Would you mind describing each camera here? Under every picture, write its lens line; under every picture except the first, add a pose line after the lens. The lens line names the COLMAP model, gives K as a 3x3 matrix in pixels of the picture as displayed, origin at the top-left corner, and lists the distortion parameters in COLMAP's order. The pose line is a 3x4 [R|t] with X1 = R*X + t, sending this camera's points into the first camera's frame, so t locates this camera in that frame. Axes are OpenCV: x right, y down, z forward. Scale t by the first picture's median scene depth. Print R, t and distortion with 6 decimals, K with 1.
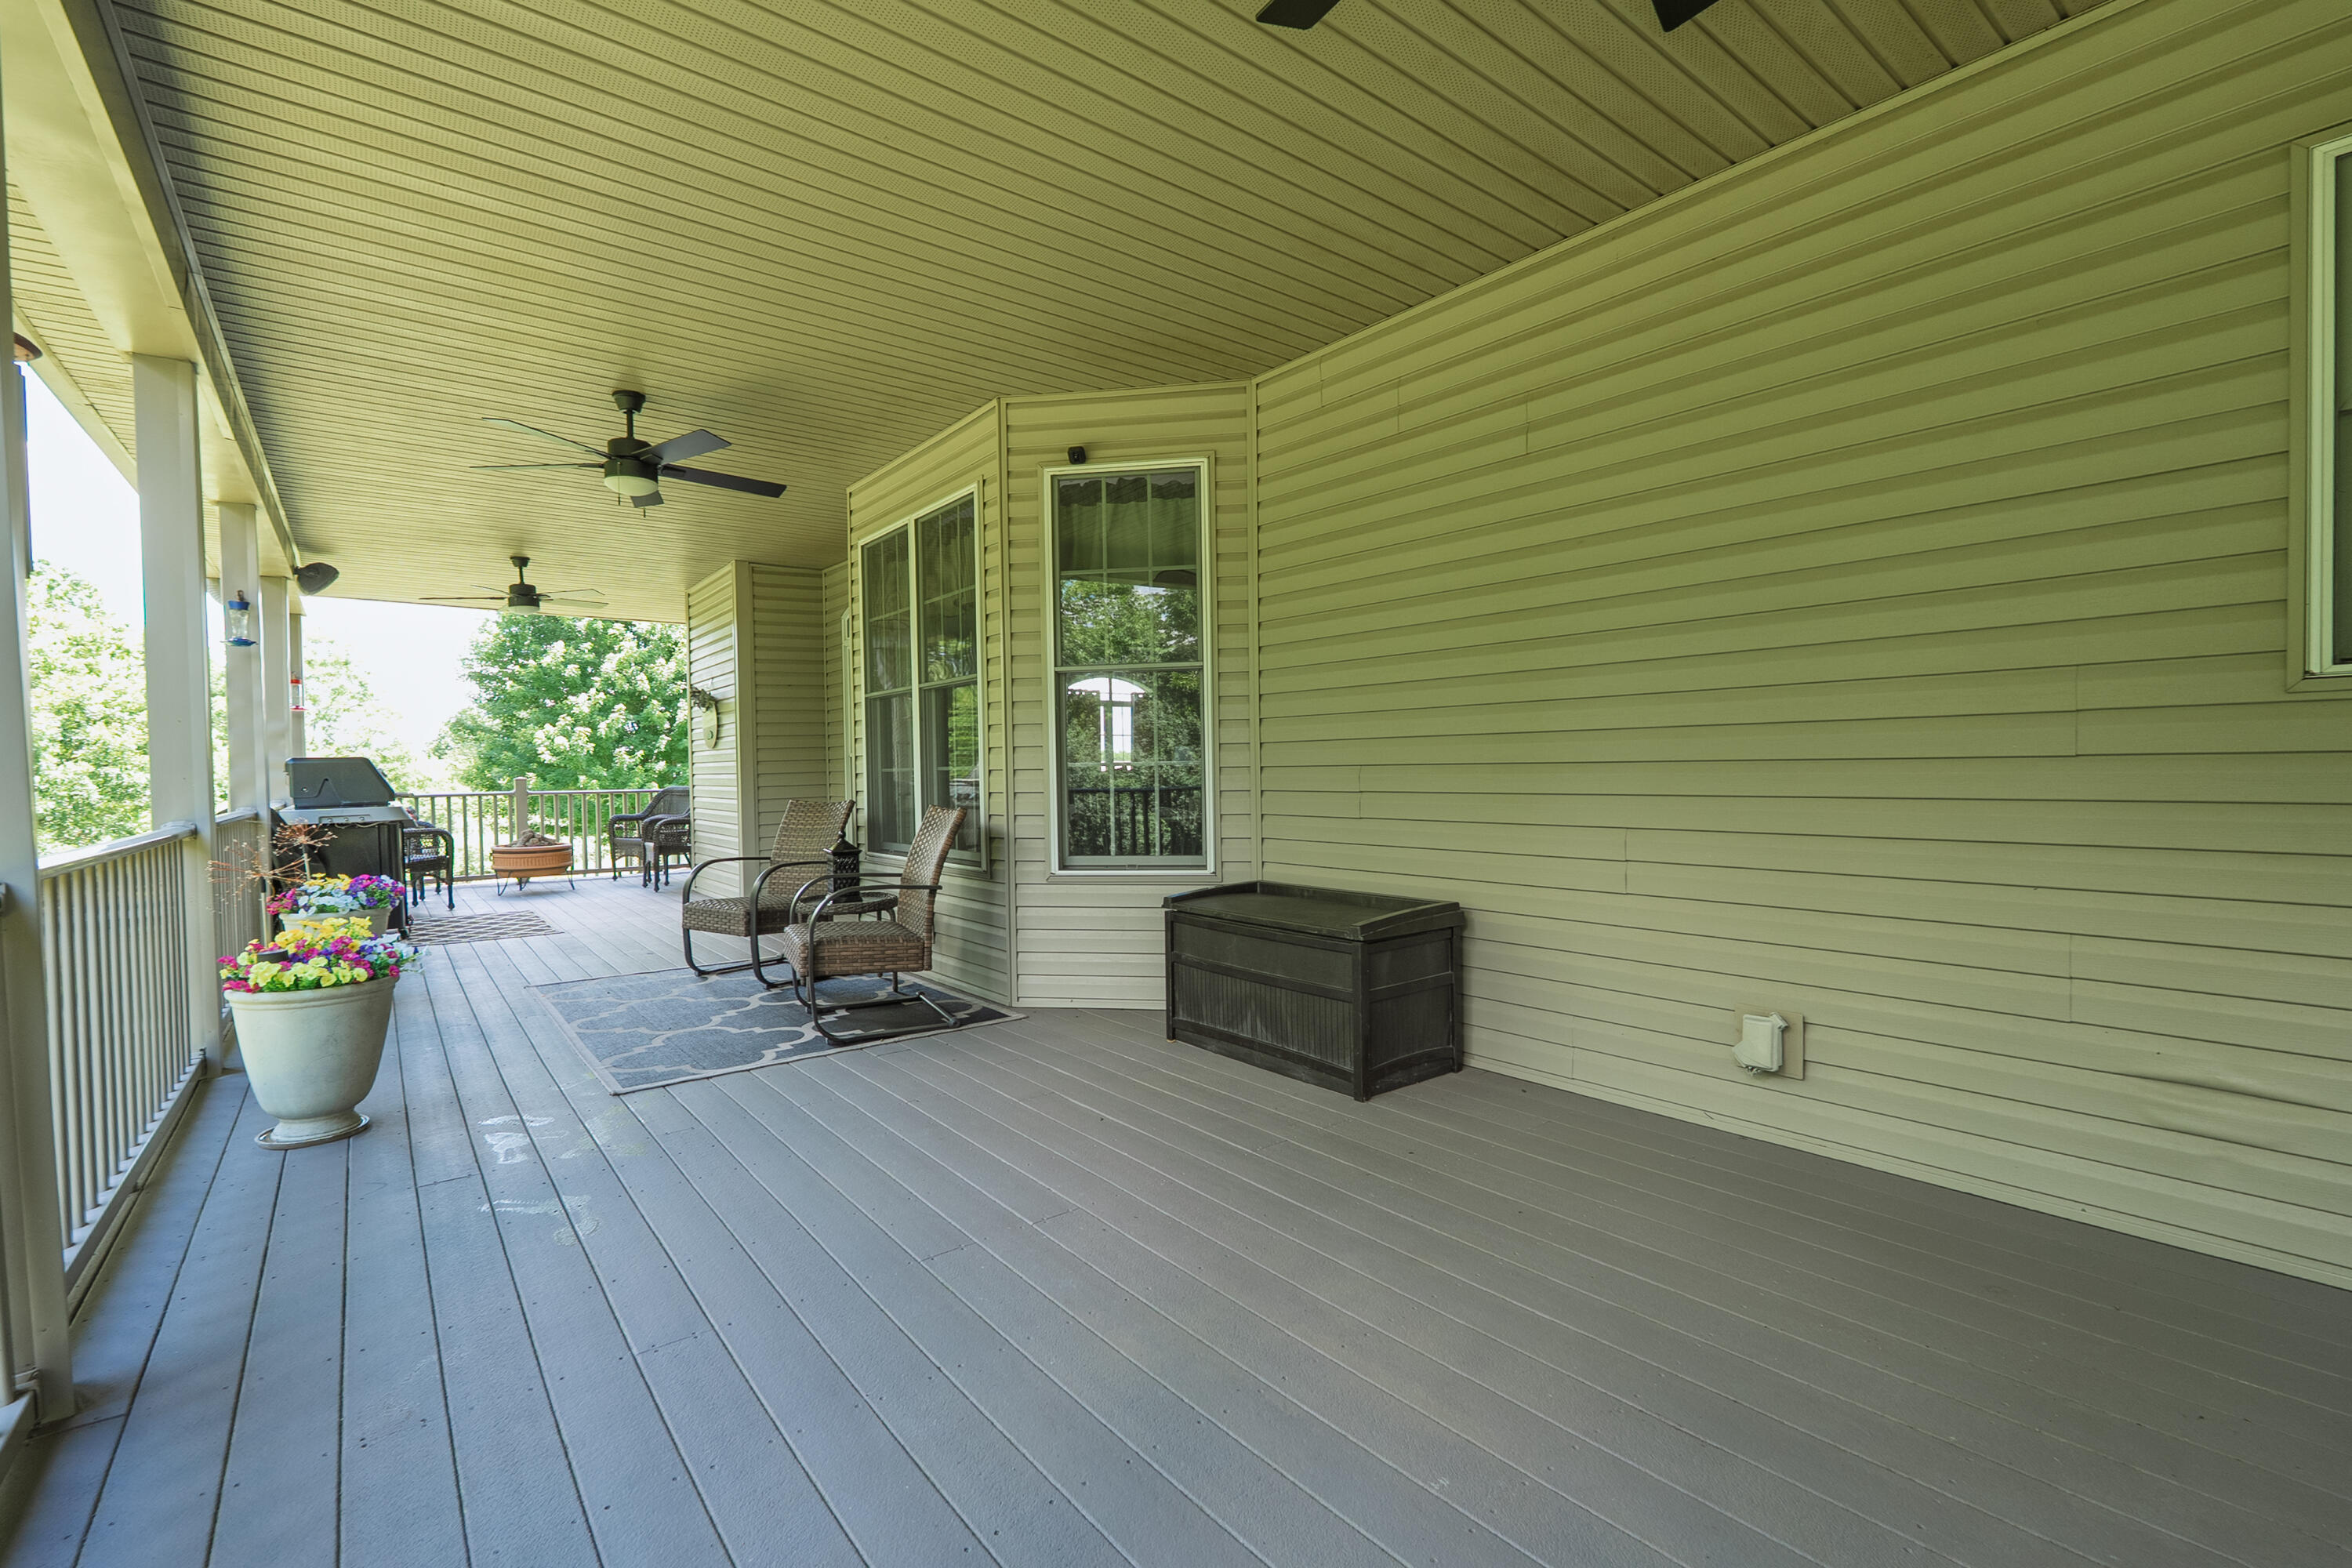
lens RADIAL K [[1026.8, 0, 1186.3], [0, 1026.8, 788.6], [0, 0, 1]] dist [0.002525, -0.001518]
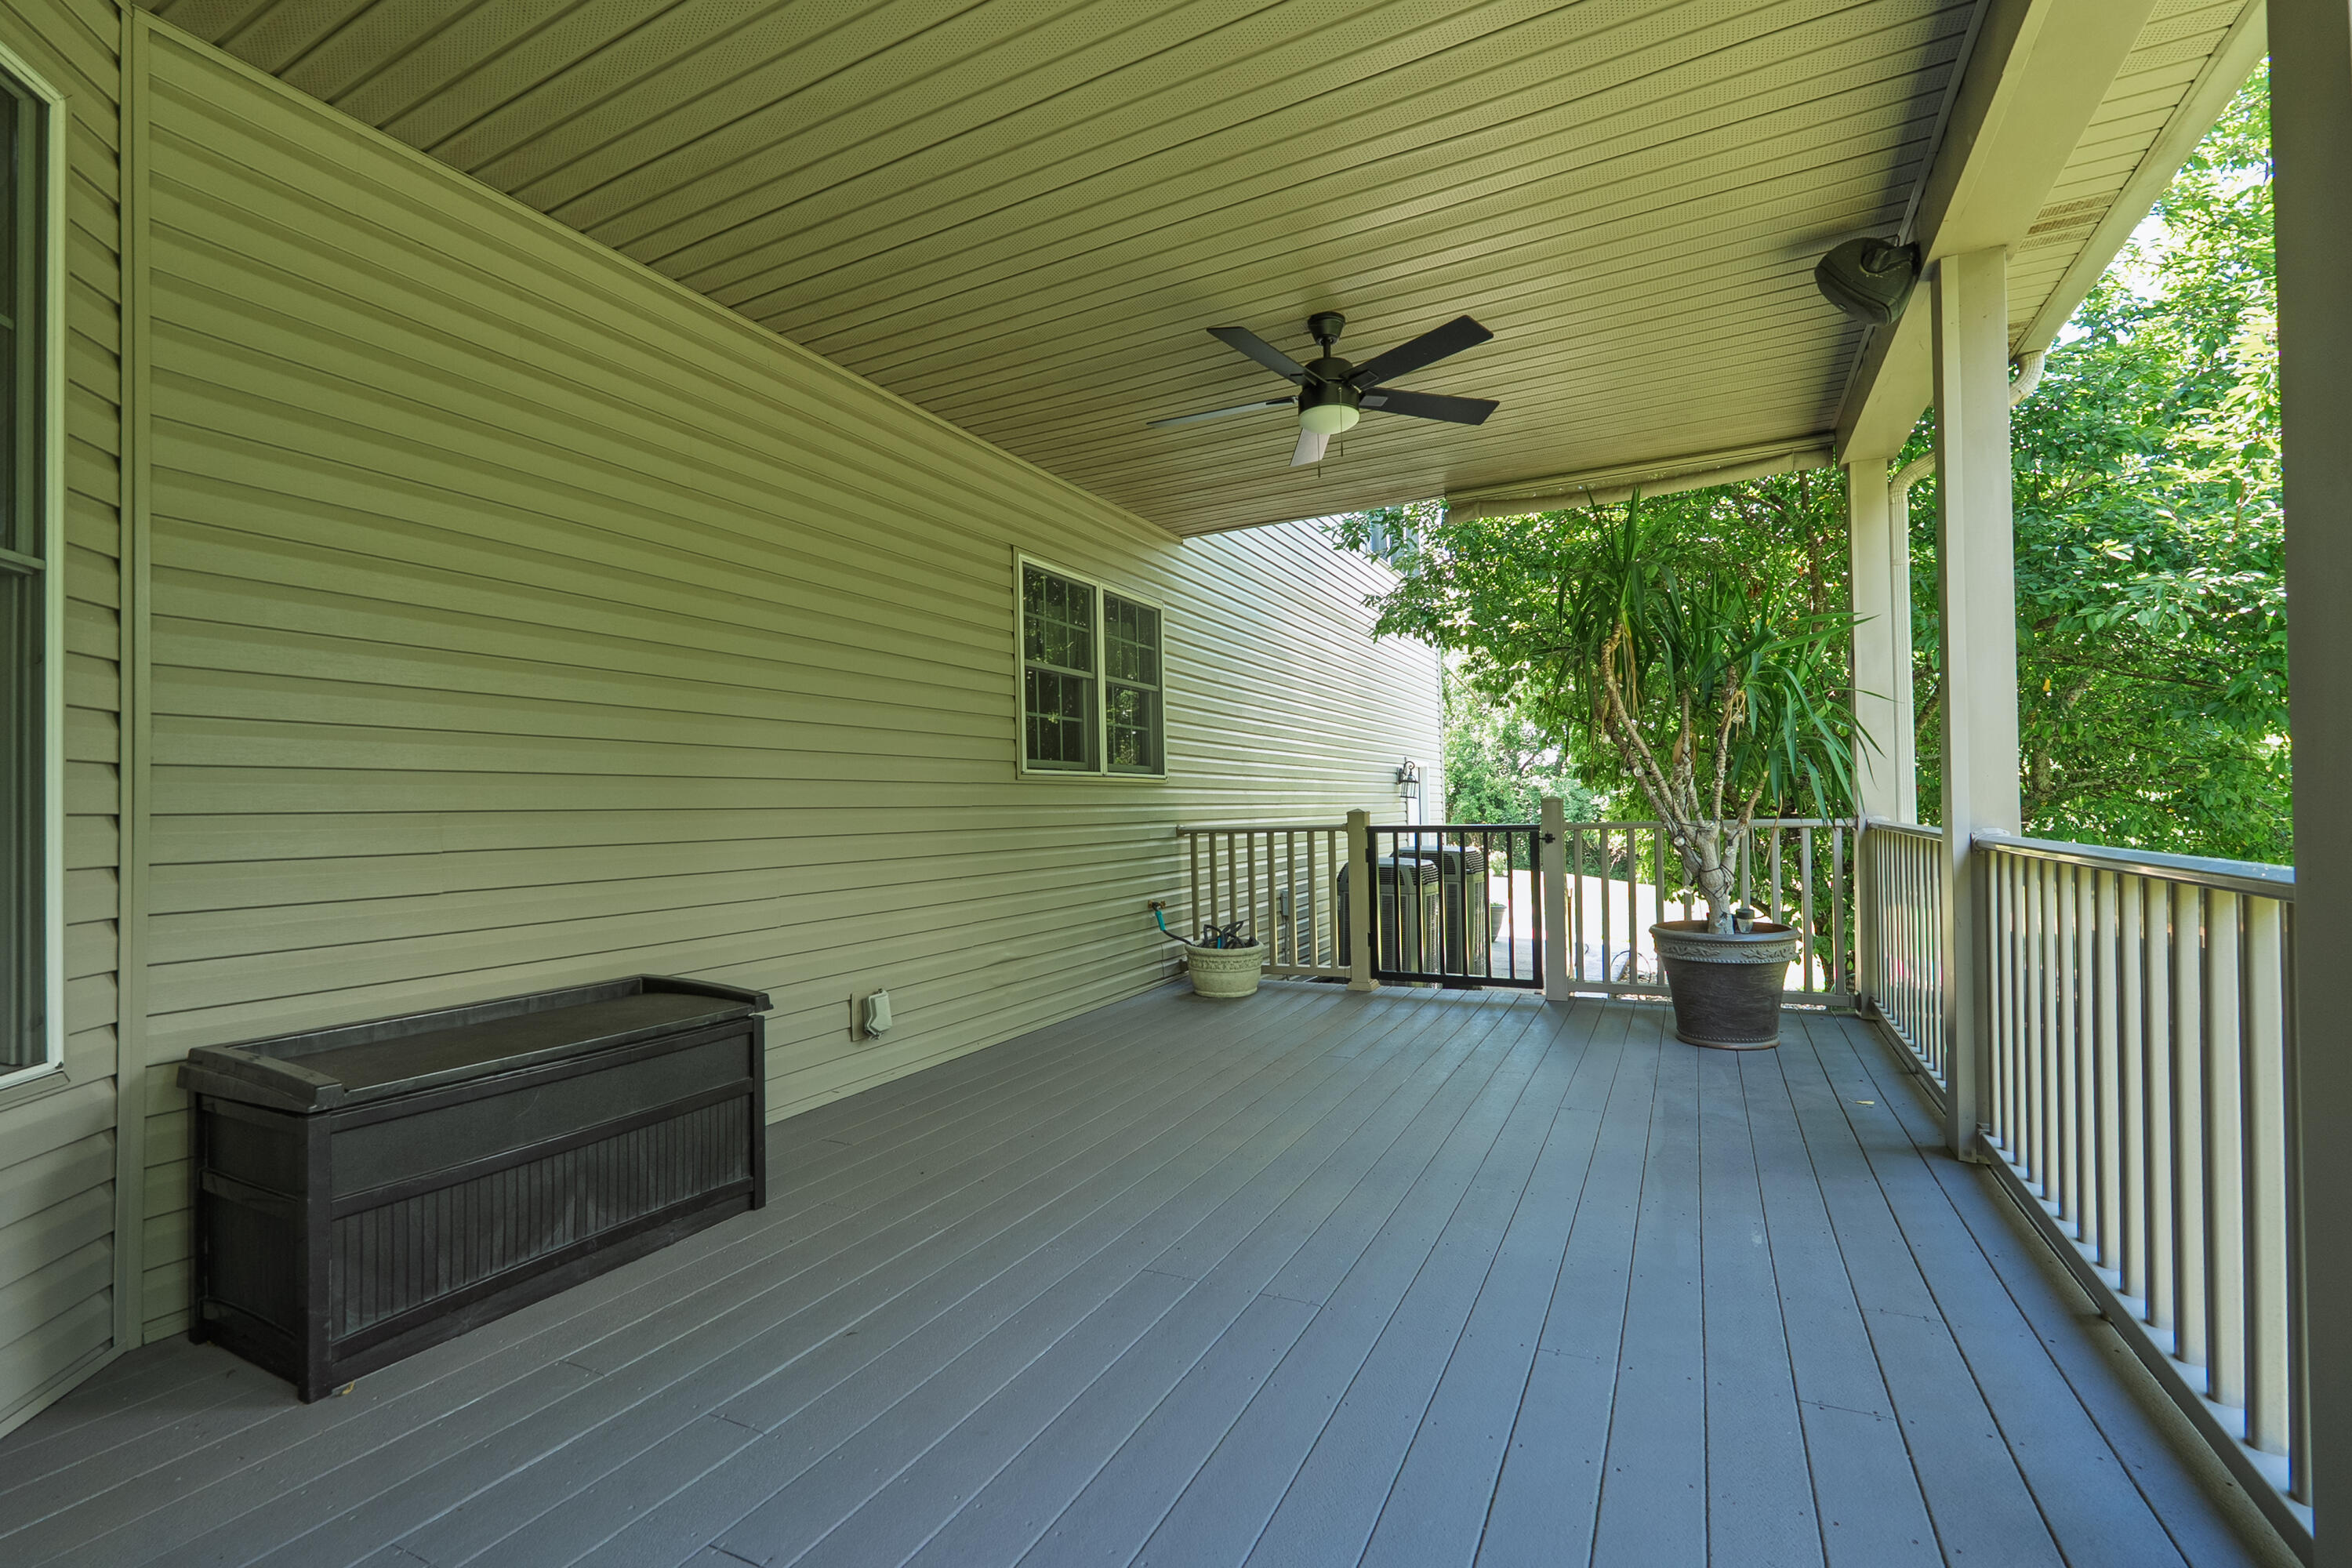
lens RADIAL K [[1026.8, 0, 1175.4], [0, 1026.8, 792.3], [0, 0, 1]] dist [0.002525, -0.001518]
pose [[-0.407319, 0.033105, 0.912686, -0.835351], [0.040277, 0.999022, -0.018262, -0.006511], [-0.912397, 0.029322, -0.408254, 1.141619]]
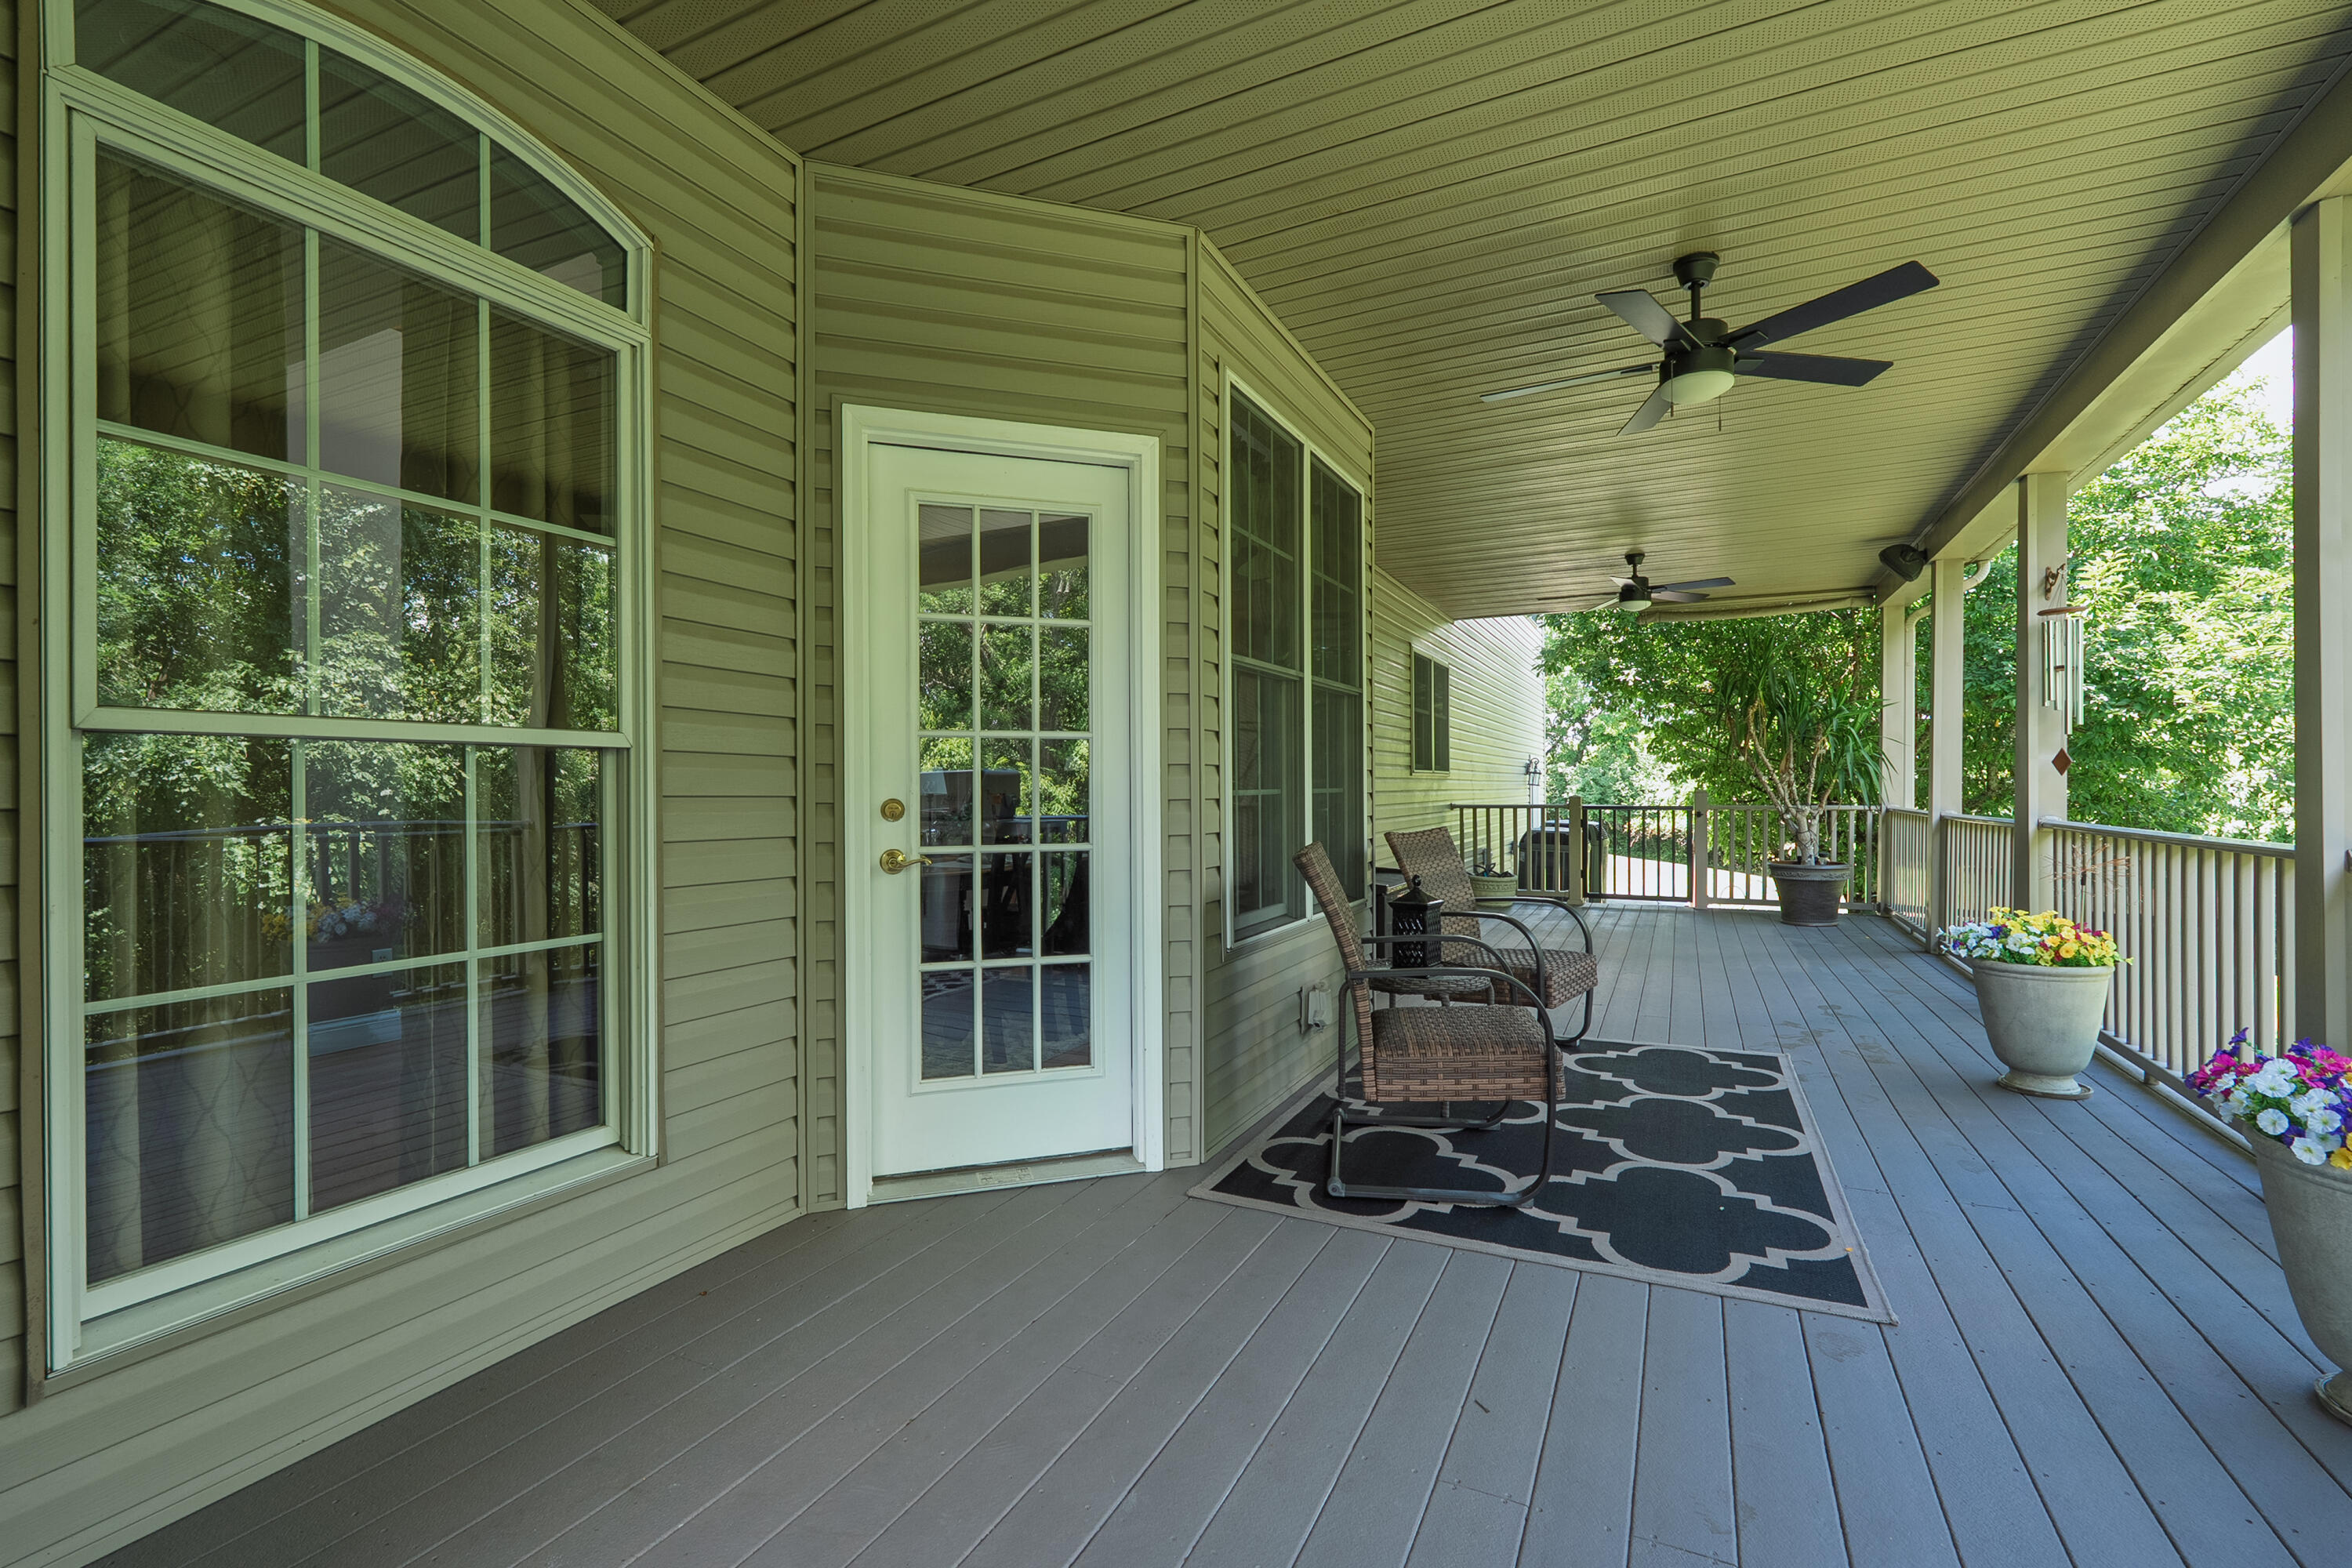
lens RADIAL K [[1026.8, 0, 1177.4], [0, 1026.8, 788.3], [0, 0, 1]] dist [0.002525, -0.001518]
pose [[-0.416845, 0.009064, 0.908932, -1.604354], [0.022954, 0.999736, 0.000557, -0.047566], [-0.908688, 0.021096, -0.416943, 2.518246]]
